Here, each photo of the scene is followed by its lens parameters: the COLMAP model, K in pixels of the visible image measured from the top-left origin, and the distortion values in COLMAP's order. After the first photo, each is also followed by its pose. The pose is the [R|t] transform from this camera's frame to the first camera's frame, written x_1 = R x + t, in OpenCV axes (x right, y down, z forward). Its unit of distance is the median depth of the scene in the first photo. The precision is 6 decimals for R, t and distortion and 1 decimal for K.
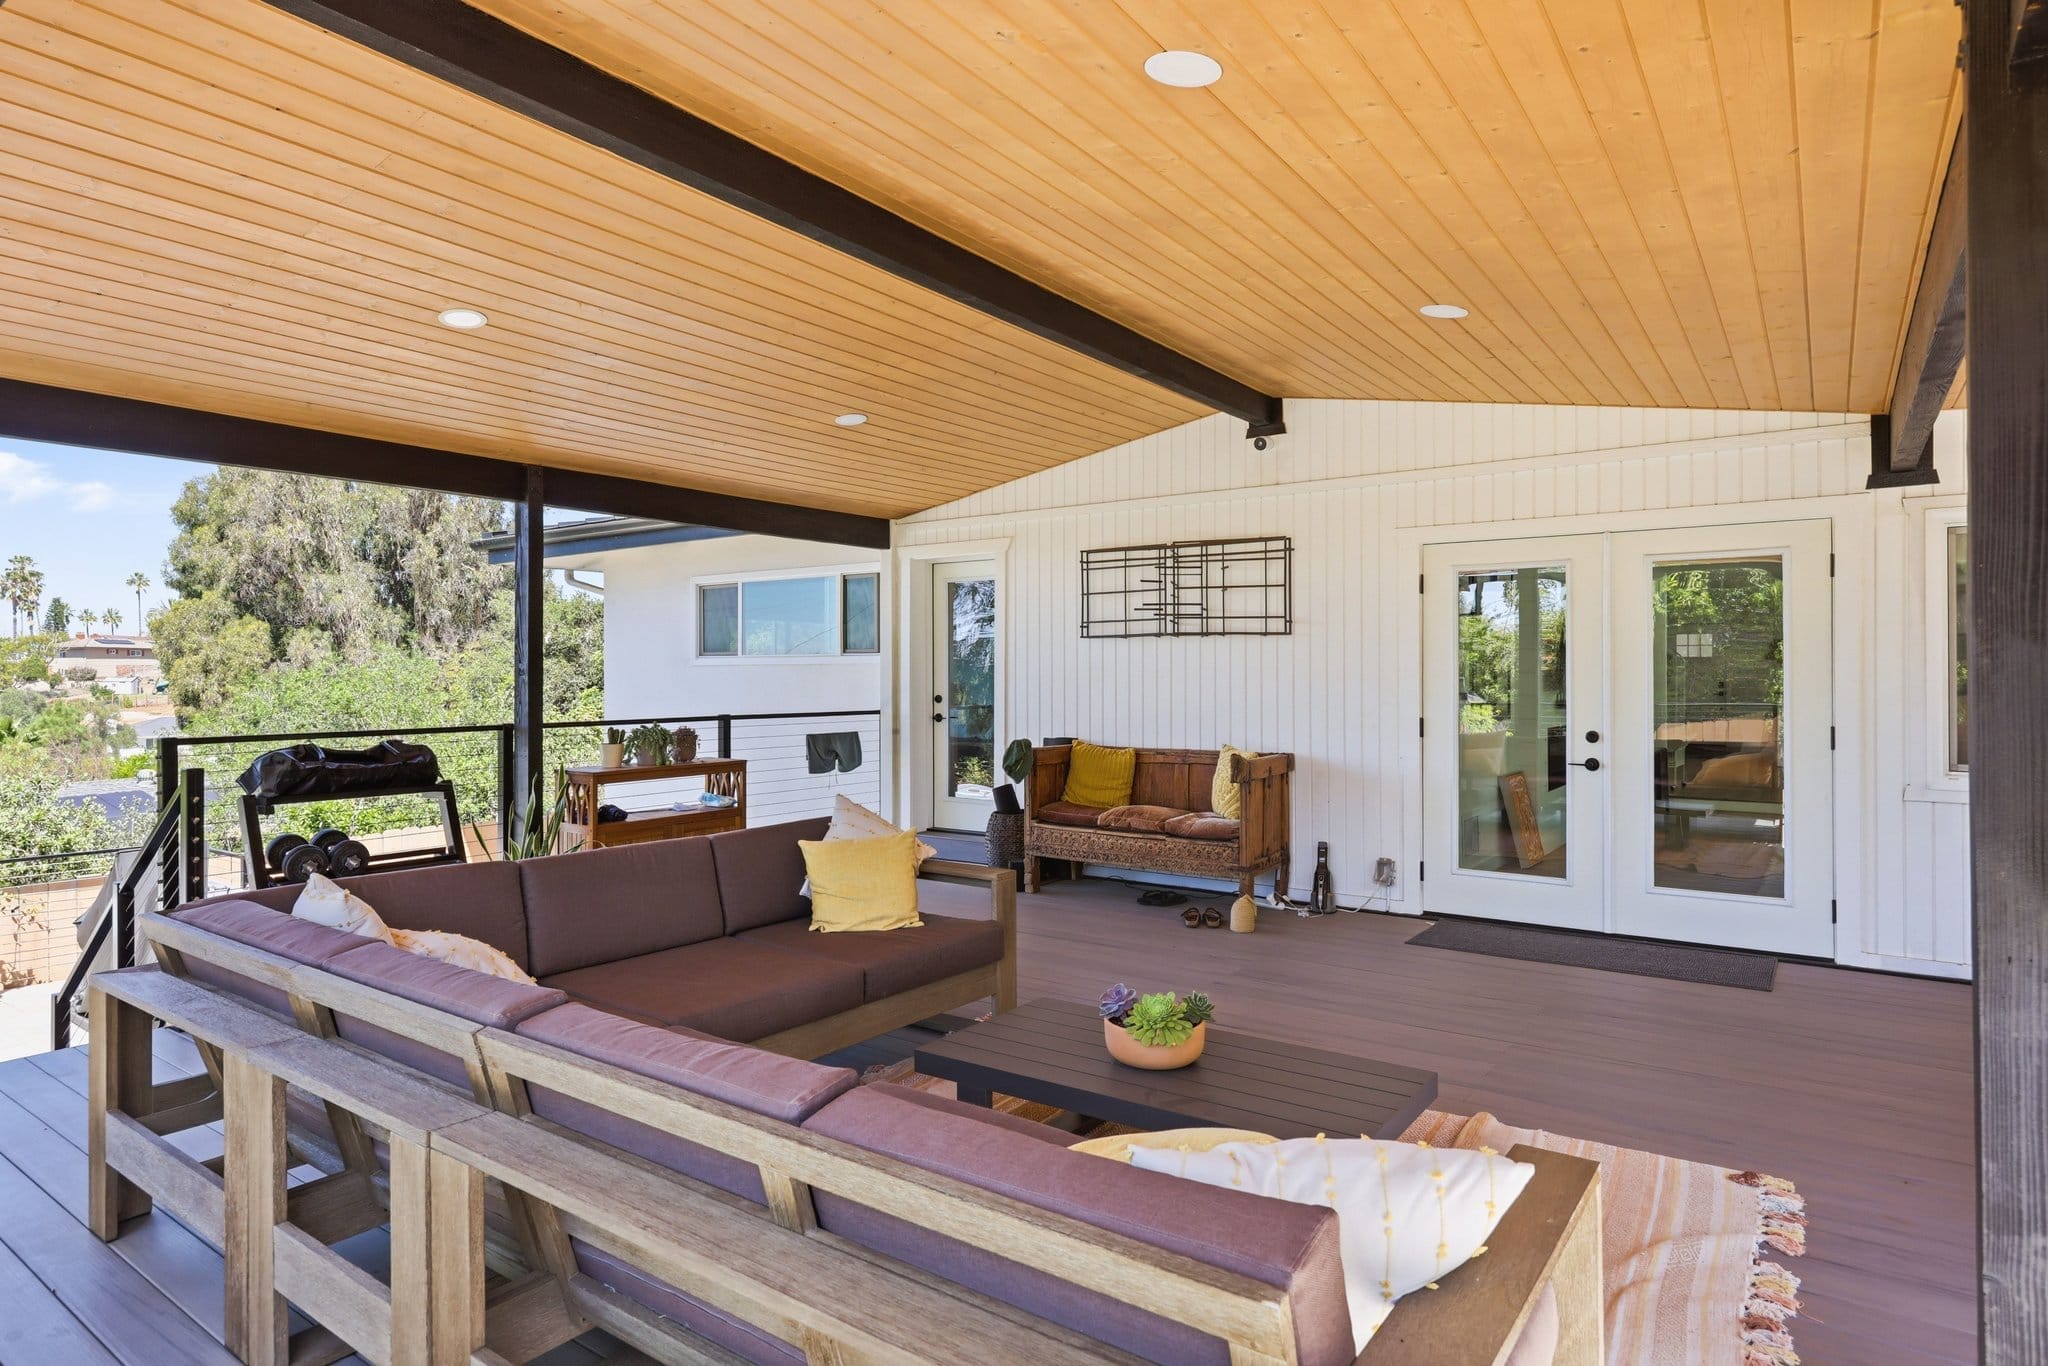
lens RADIAL K [[1249.7, 0, 1026.1], [0, 1249.7, 681.2], [0, 0, 1]] dist [0.001759, -0.001275]
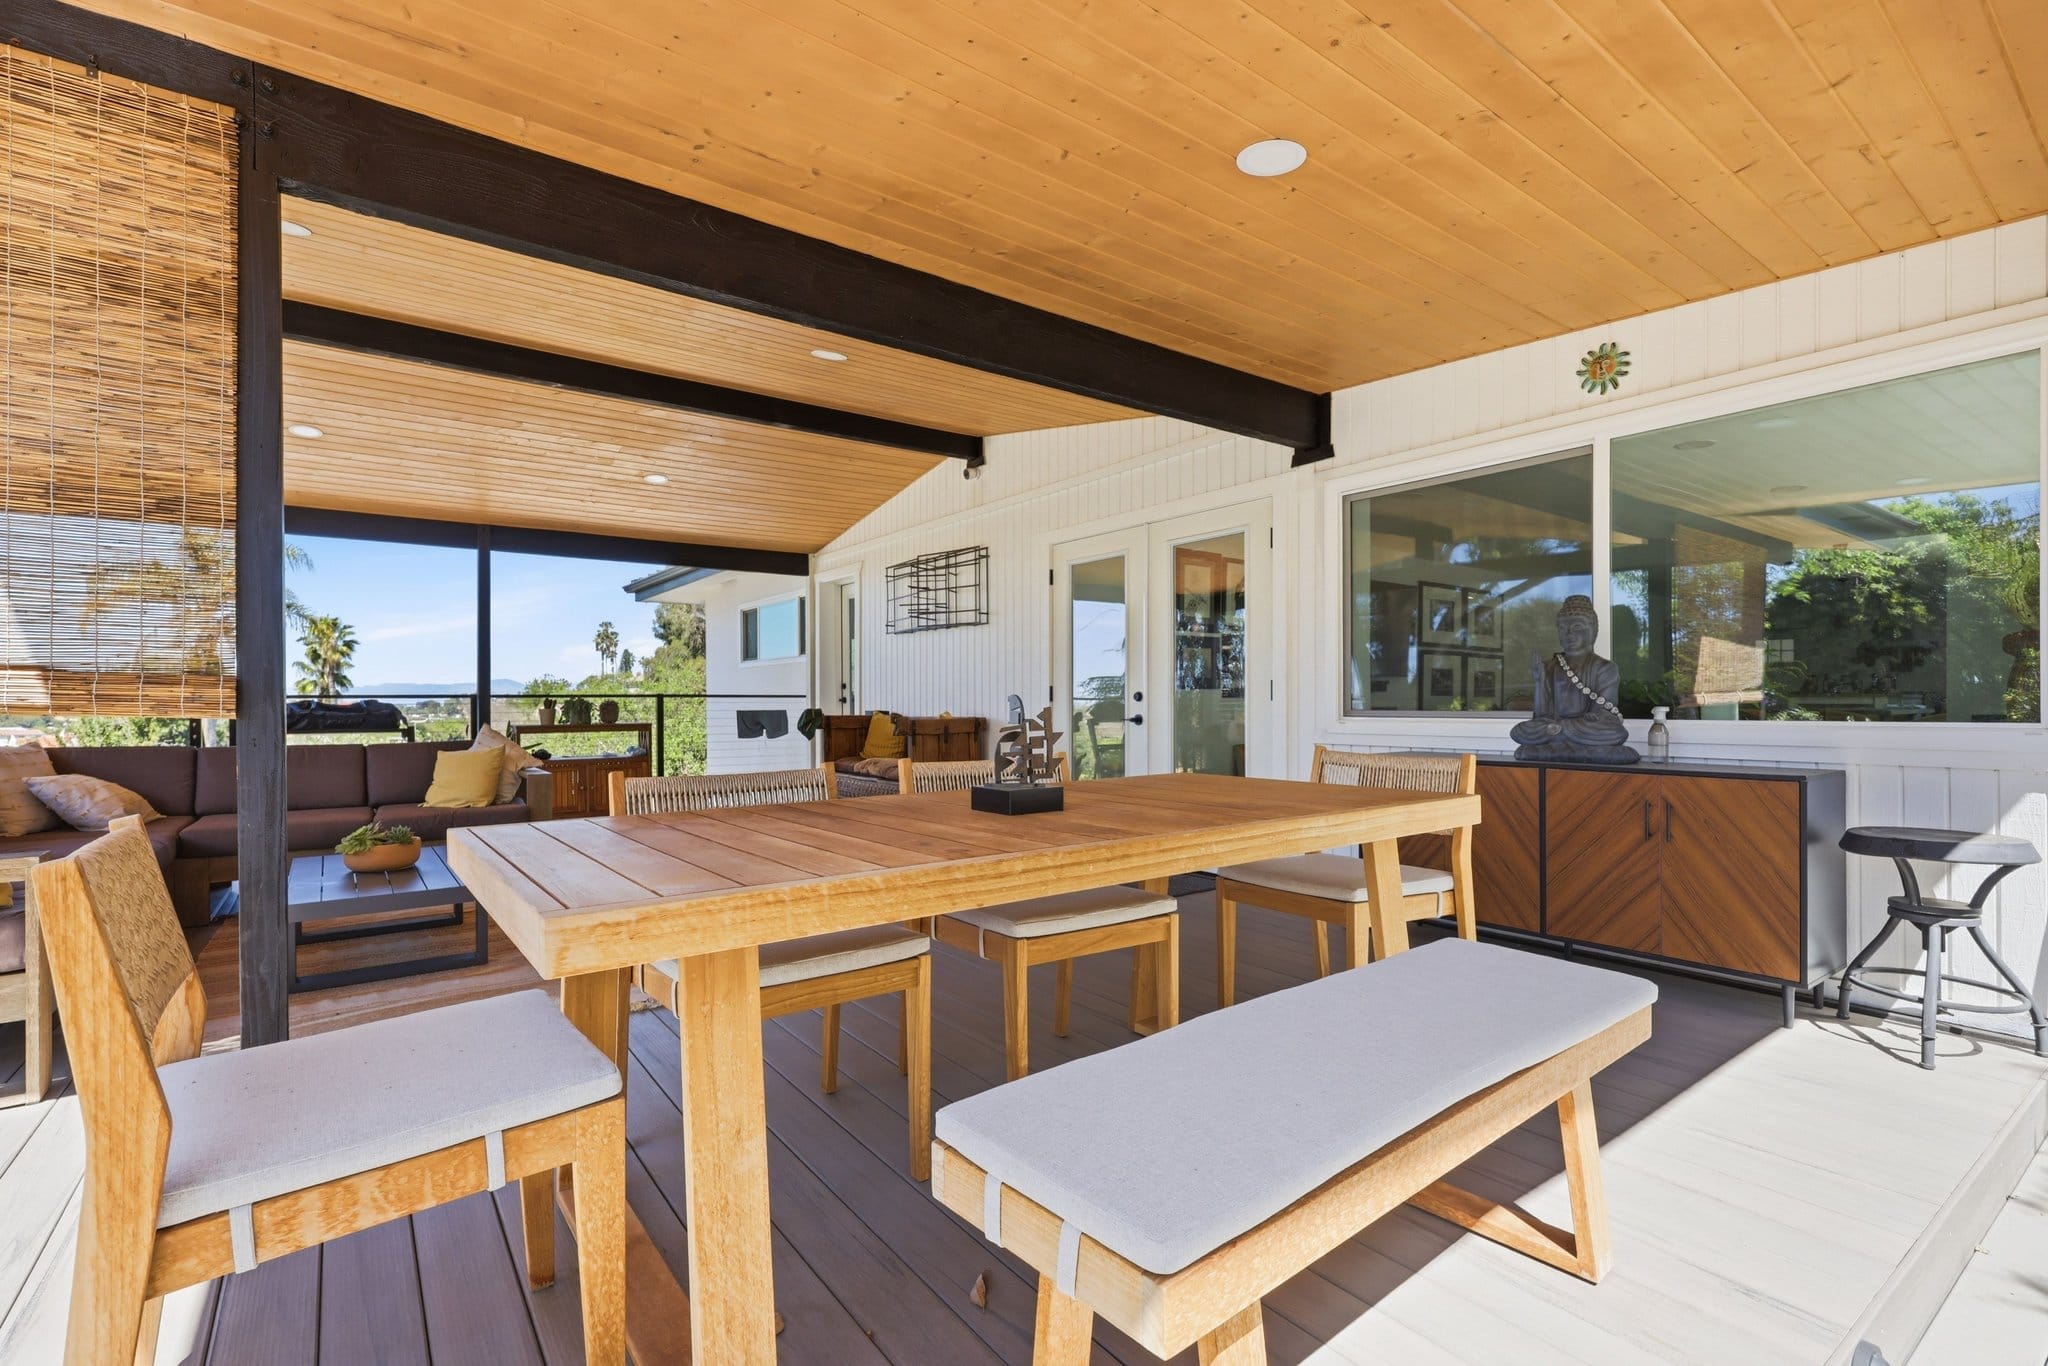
lens RADIAL K [[1002.8, 0, 1024.0], [0, 1002.8, 683.0], [0, 0, 1]] dist [-0.000826, -0.000318]
pose [[0.941887, -0.009760, -0.335789, 0.570541], [0.000810, 0.999641, -0.026784, 0.049021], [0.335930, 0.024955, 0.941556, 0.060558]]
